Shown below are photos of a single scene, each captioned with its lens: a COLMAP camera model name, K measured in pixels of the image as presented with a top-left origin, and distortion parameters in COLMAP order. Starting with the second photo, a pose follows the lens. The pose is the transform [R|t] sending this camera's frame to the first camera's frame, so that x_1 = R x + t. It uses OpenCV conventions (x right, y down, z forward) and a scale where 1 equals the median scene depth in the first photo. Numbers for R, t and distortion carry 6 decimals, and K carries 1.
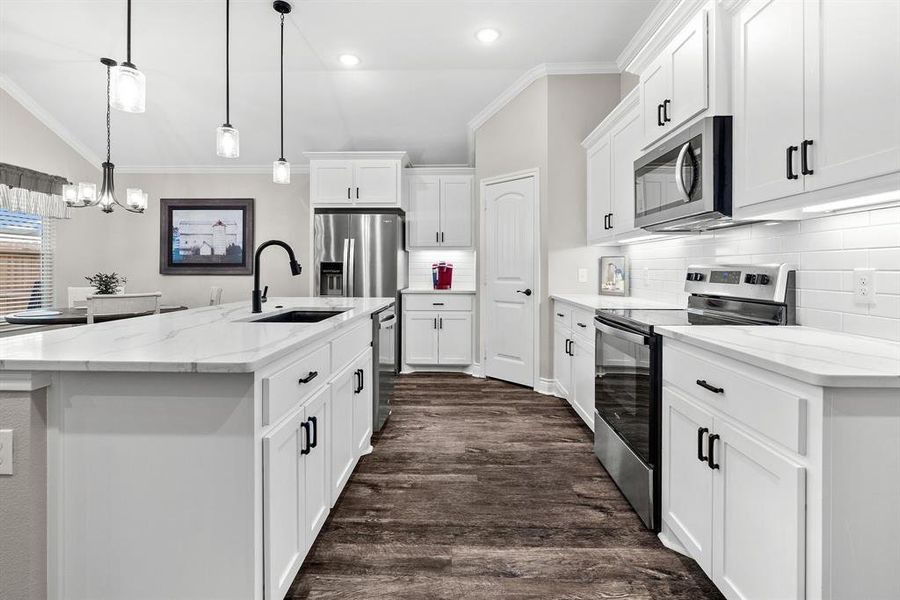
lens RADIAL K [[417.7, 0, 452.4], [0, 417.7, 270.8], [0, 0, 1]] dist [-0.003443, -0.000693]
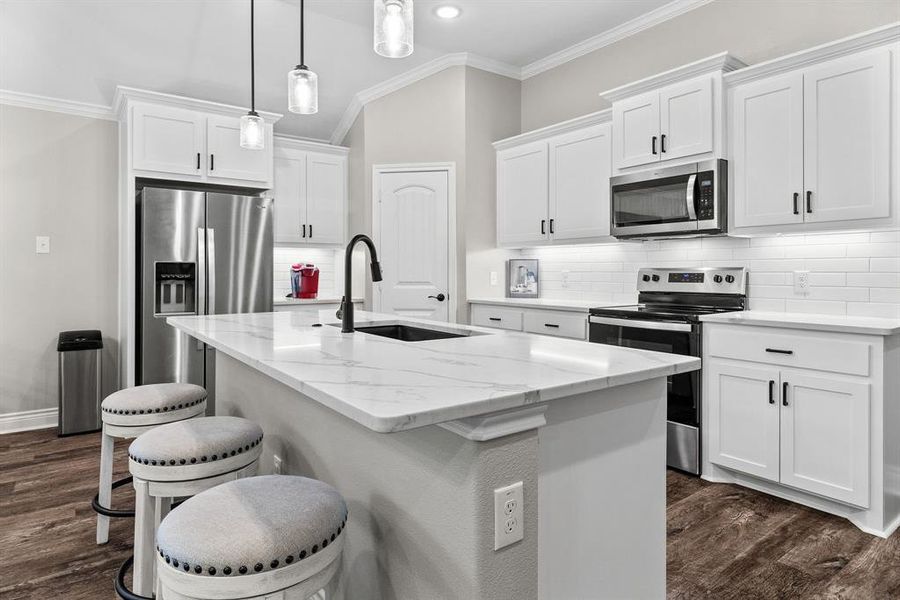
lens RADIAL K [[522.7, 0, 448.3], [0, 522.7, 275.0], [0, 0, 1]] dist [-0.000294, 0.000192]
pose [[0.790020, -0.006873, 0.613042, -0.600206], [0.005345, 0.999976, 0.004324, -0.002642], [-0.613058, -0.000139, 0.790038, 0.106814]]
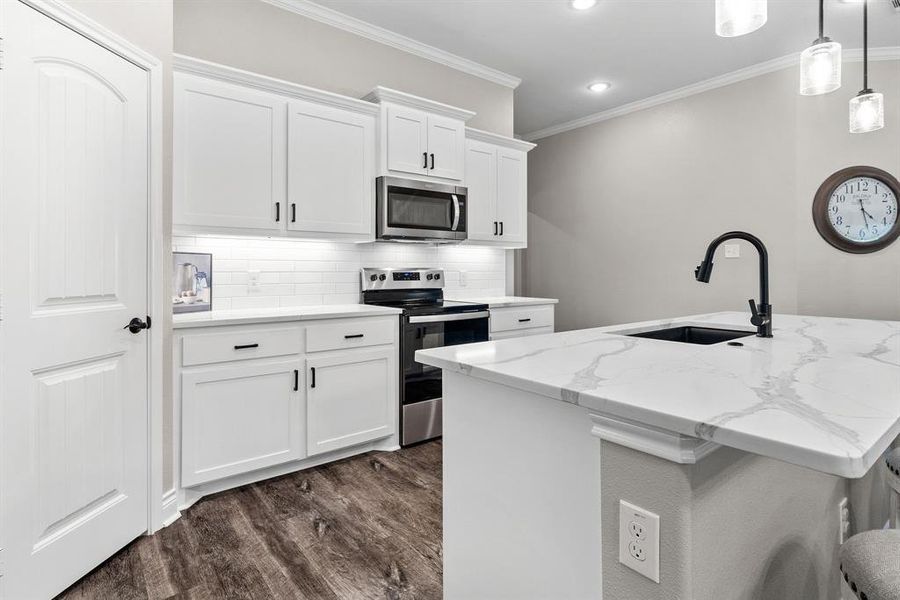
lens RADIAL K [[464.6, 0, 449.7], [0, 464.6, 266.8], [0, 0, 1]] dist [-0.000007, 0.000100]
pose [[-0.635762, 0.002314, 0.771881, -0.485816], [0.001830, 0.999997, -0.001490, -0.011072], [-0.771883, 0.000466, -0.635765, 1.256069]]
